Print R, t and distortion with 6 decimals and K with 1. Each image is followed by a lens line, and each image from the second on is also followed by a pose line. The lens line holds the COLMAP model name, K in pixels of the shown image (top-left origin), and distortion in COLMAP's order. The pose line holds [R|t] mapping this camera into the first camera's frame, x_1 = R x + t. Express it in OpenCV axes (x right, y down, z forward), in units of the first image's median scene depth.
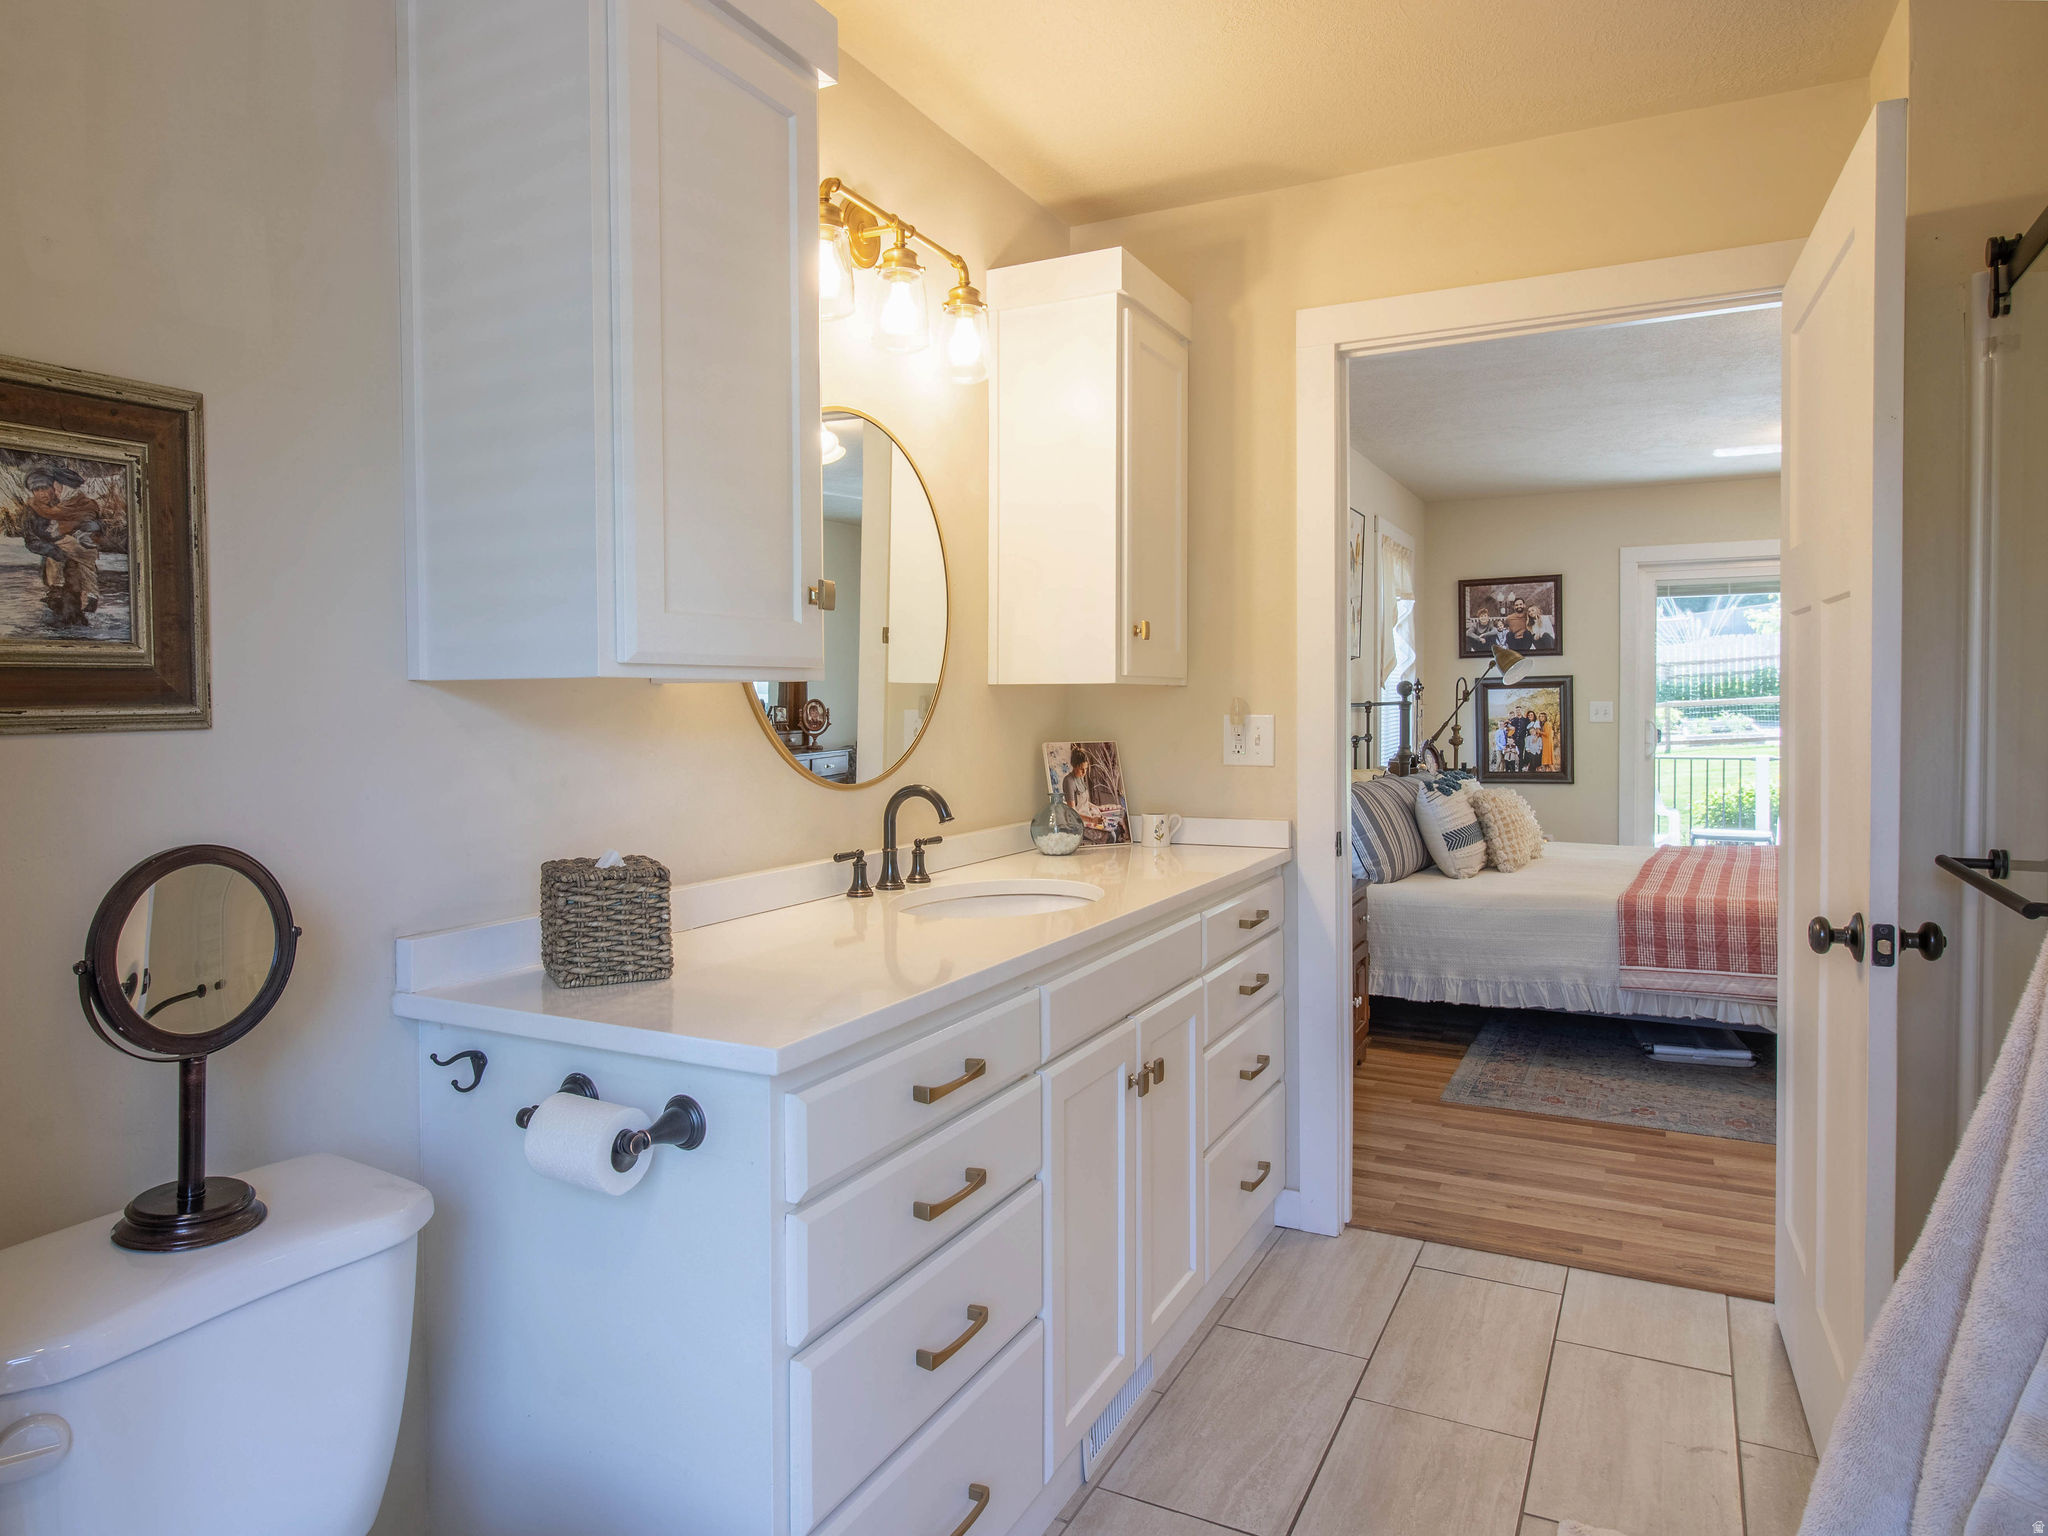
lens RADIAL K [[1254.5, 0, 991.0], [0, 1254.5, 735.0], [0, 0, 1]] dist [0.003371, -0.000592]
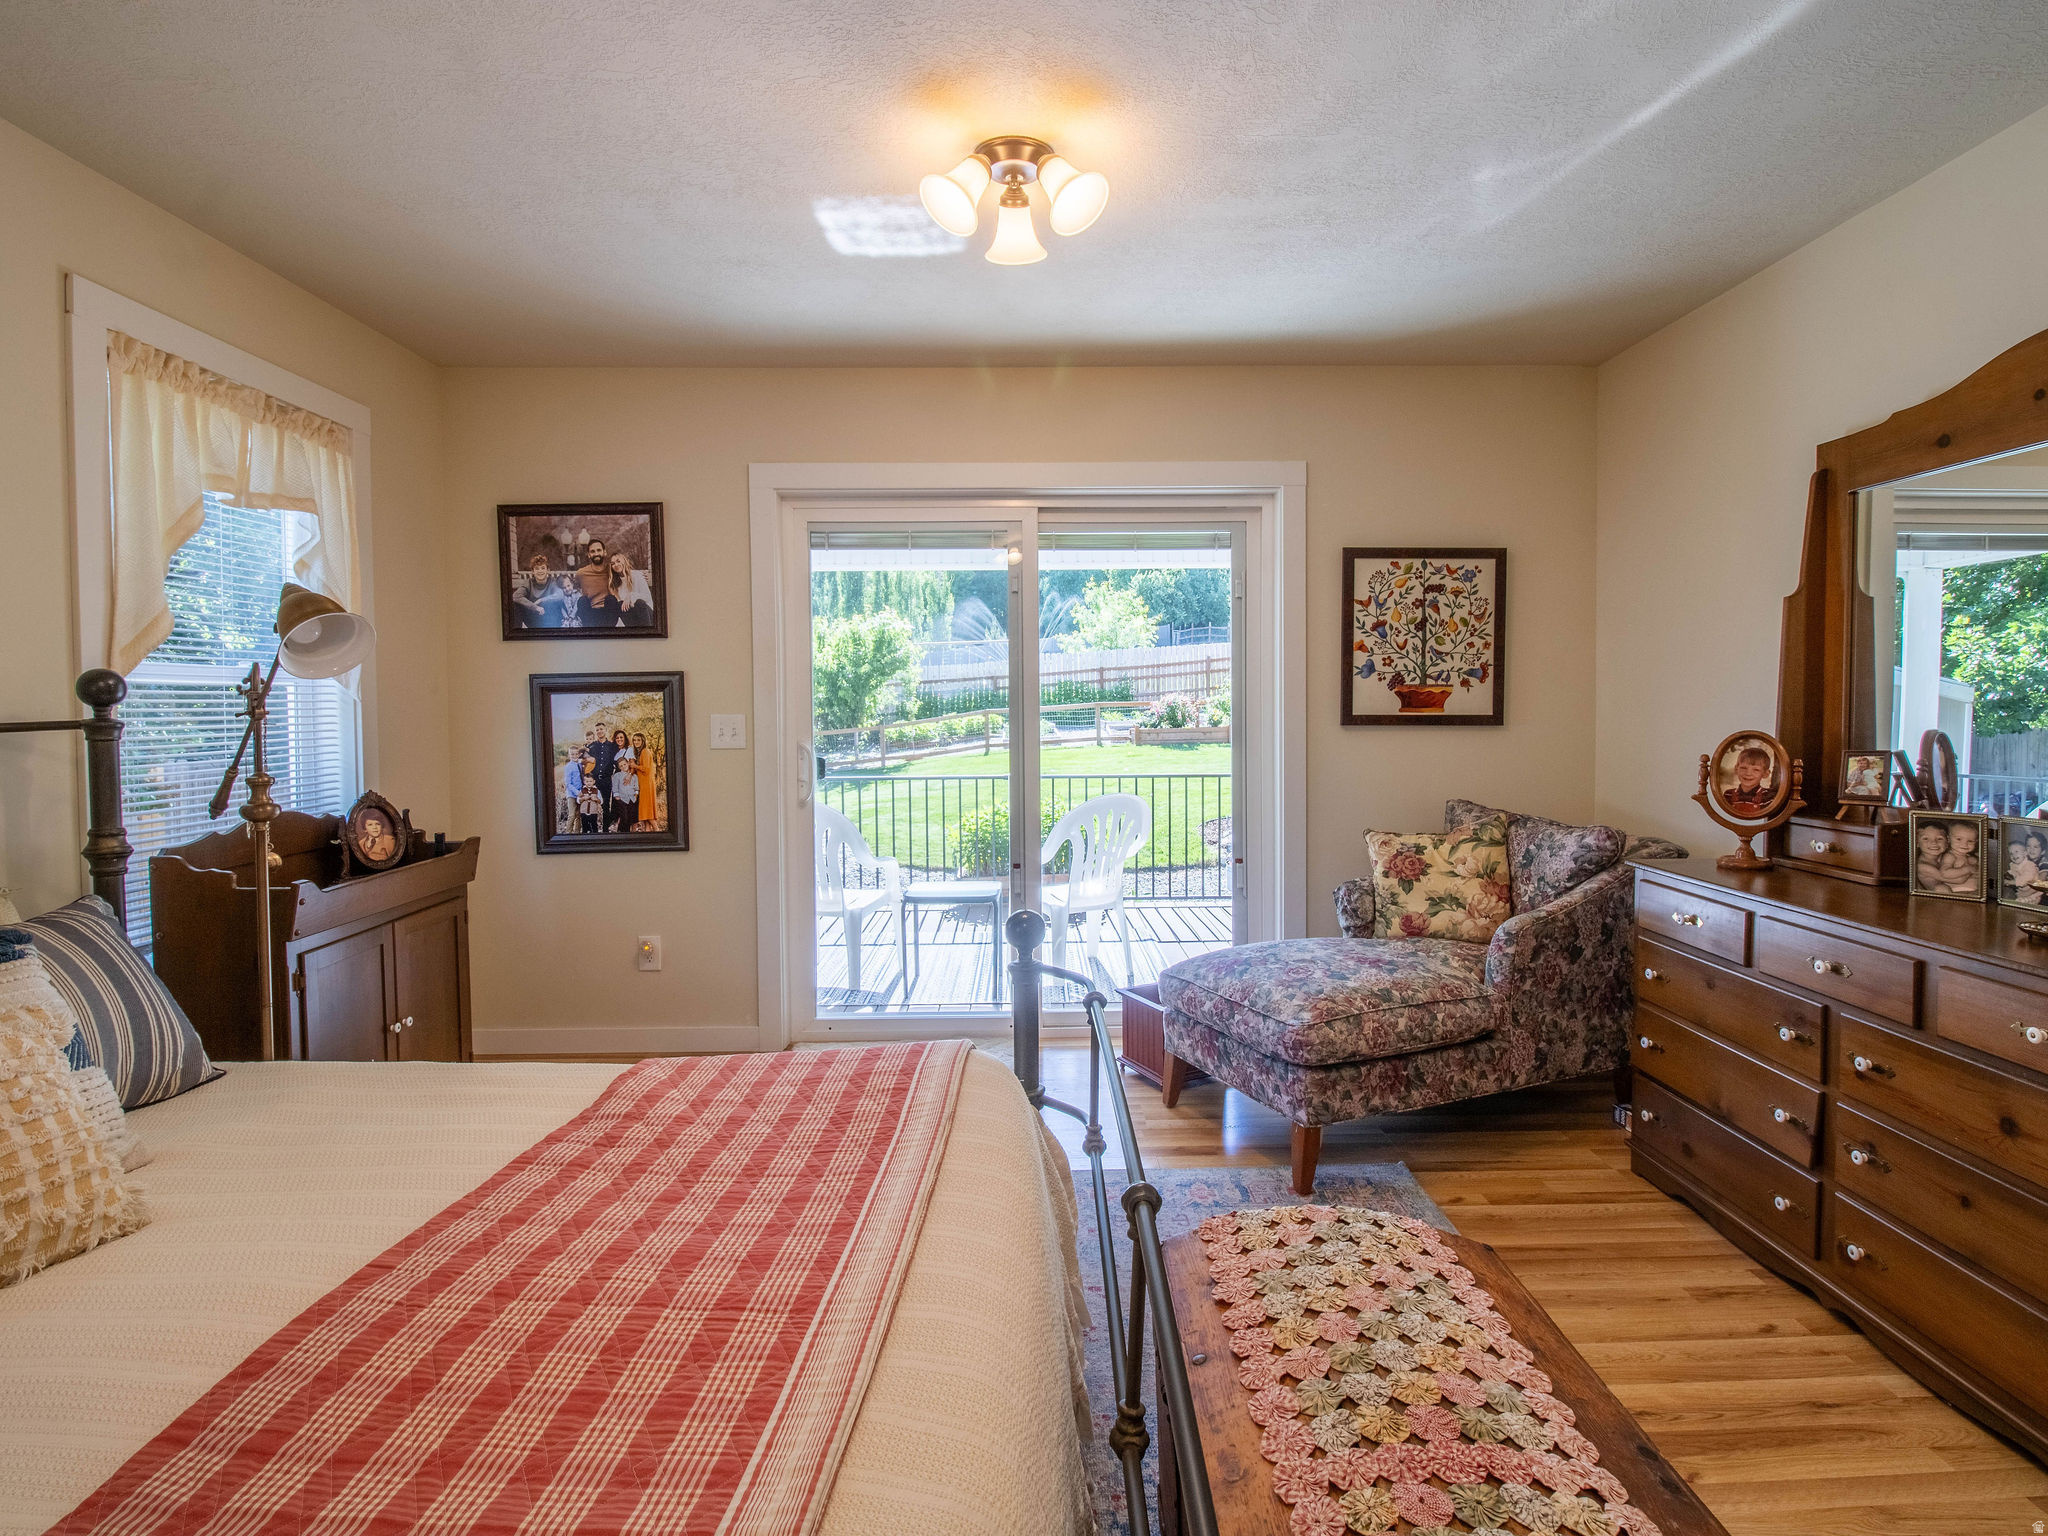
lens RADIAL K [[1058.3, 0, 1020.8], [0, 1058.3, 739.2], [0, 0, 1]] dist [0.003557, -0.015747]
pose [[0.878201, -0.014372, 0.478075, 0.358207], [0.013253, 0.999896, 0.005714, -0.015500], [-0.478108, 0.001318, 0.878300, 0.469461]]
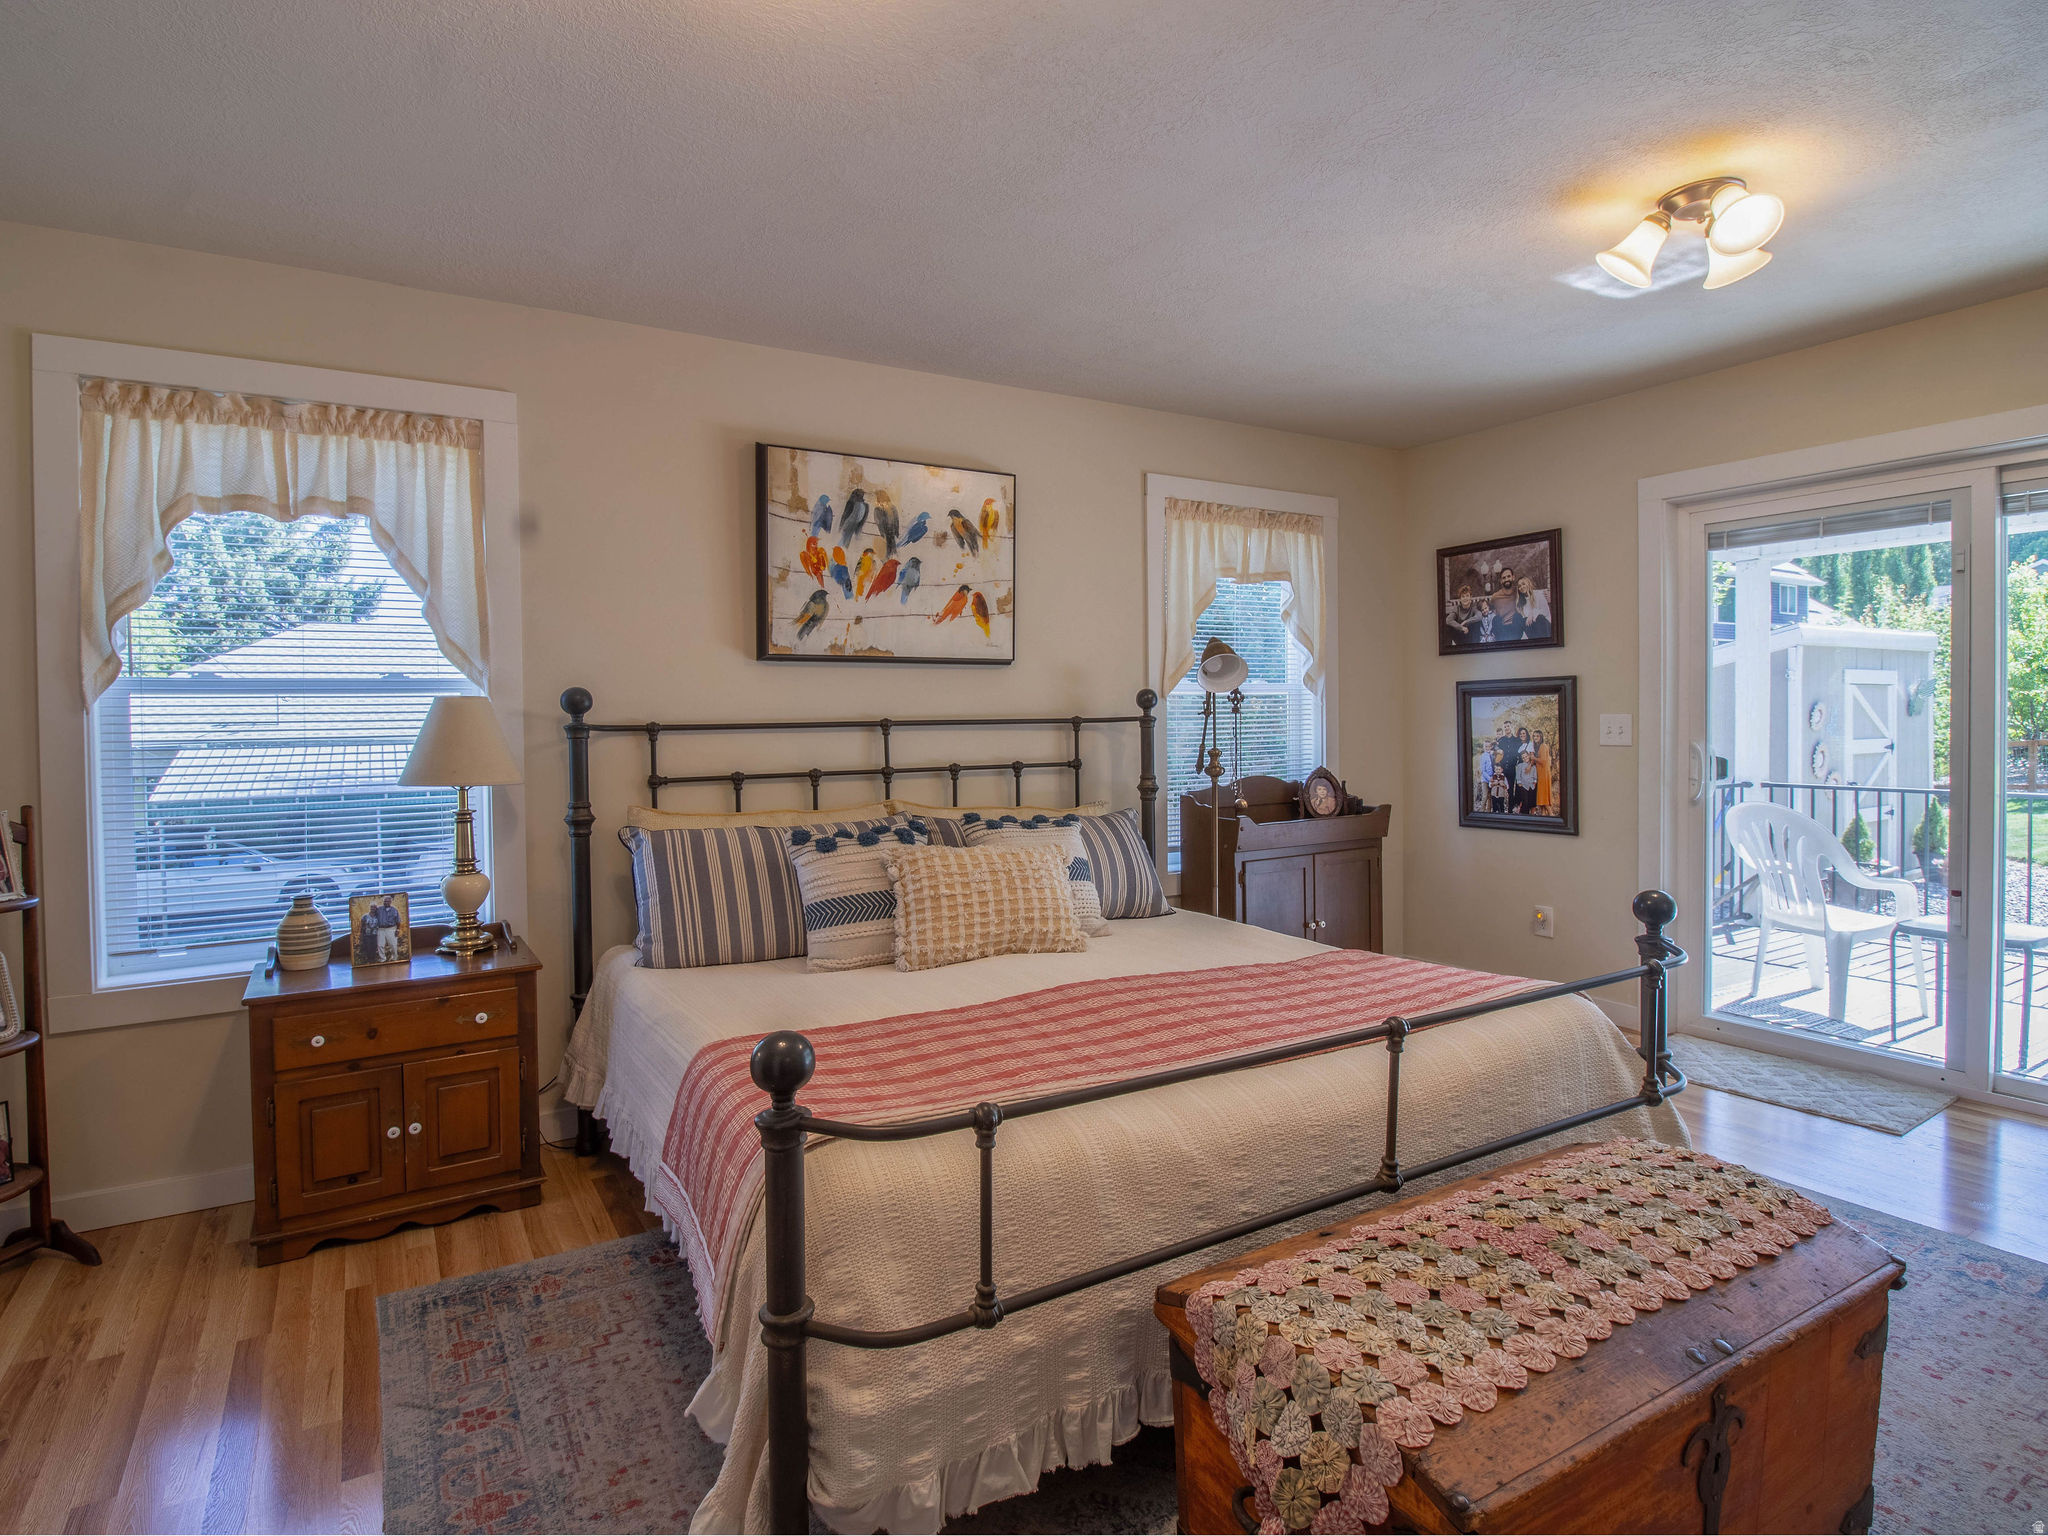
lens RADIAL K [[1058.3, 0, 1020.8], [0, 1058.3, 739.2], [0, 0, 1]] dist [0.003557, -0.015747]
pose [[0.860229, 0.011288, -0.509783, 0.491889], [-0.010400, 0.999935, 0.004591, -0.012575], [0.509802, 0.001352, 0.860291, 0.350205]]
